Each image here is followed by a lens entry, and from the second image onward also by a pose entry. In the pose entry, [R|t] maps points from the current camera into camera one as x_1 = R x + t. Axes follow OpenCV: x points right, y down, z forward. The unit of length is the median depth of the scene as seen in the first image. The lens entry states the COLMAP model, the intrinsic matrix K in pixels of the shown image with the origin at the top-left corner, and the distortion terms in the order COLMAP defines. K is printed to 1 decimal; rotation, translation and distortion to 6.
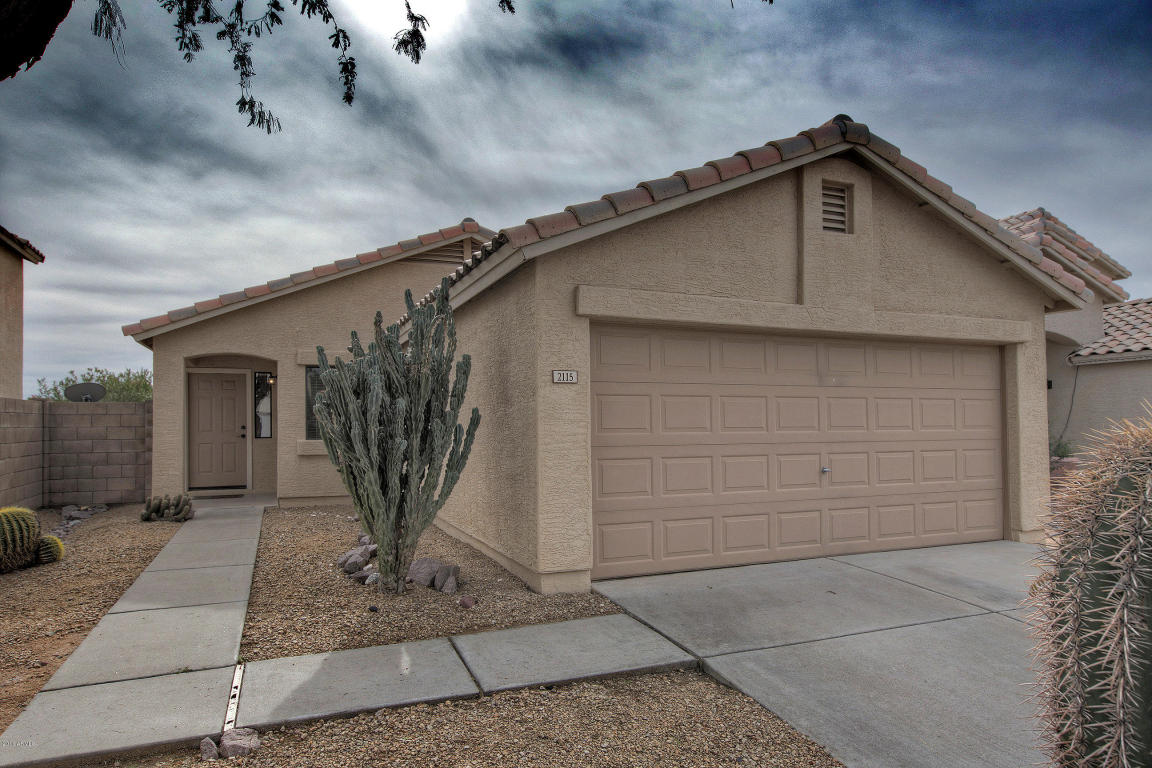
lens RADIAL K [[698.7, 0, 576.0], [0, 698.7, 388.2], [0, 0, 1]] dist [0.010279, 0.001355]
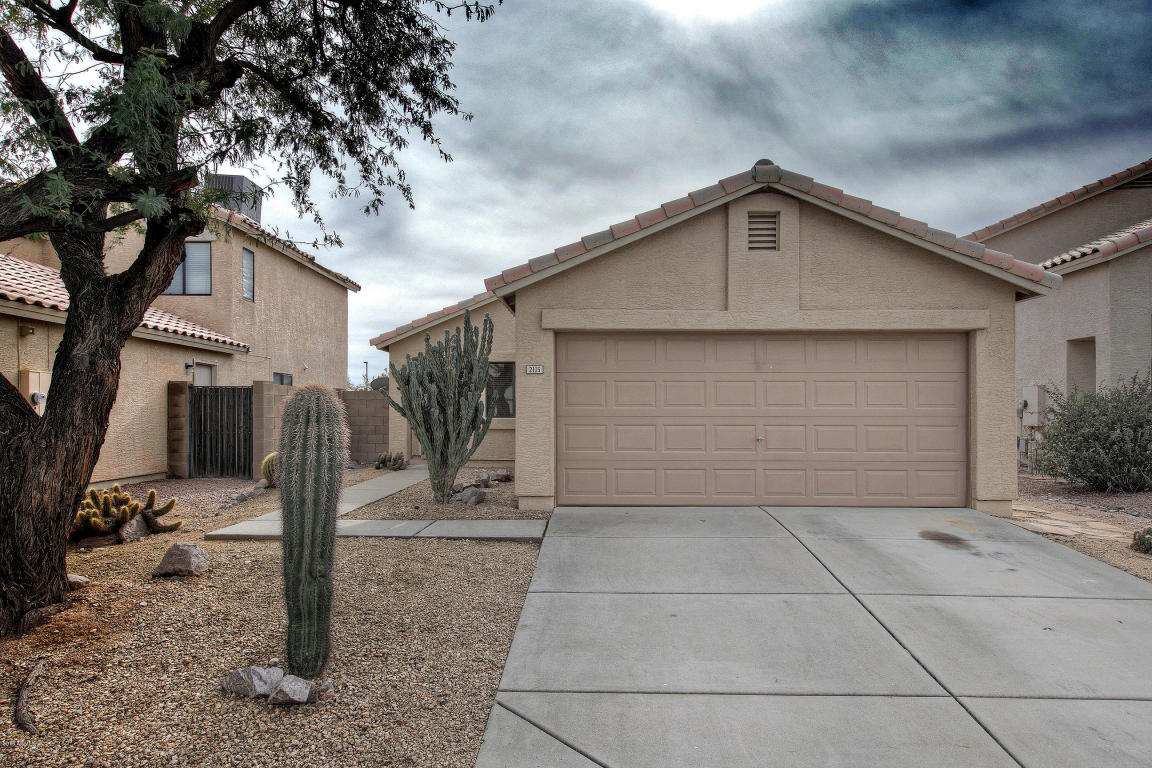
lens RADIAL K [[735.0, 0, 576.0], [0, 735.0, 385.6], [0, 0, 1]] dist [-0.009140, -0.000803]
pose [[0.907312, -0.010703, -0.420321, 0.622536], [0.015595, 0.999845, 0.008205, 0.005410], [0.420168, -0.014000, 0.907338, -0.354637]]
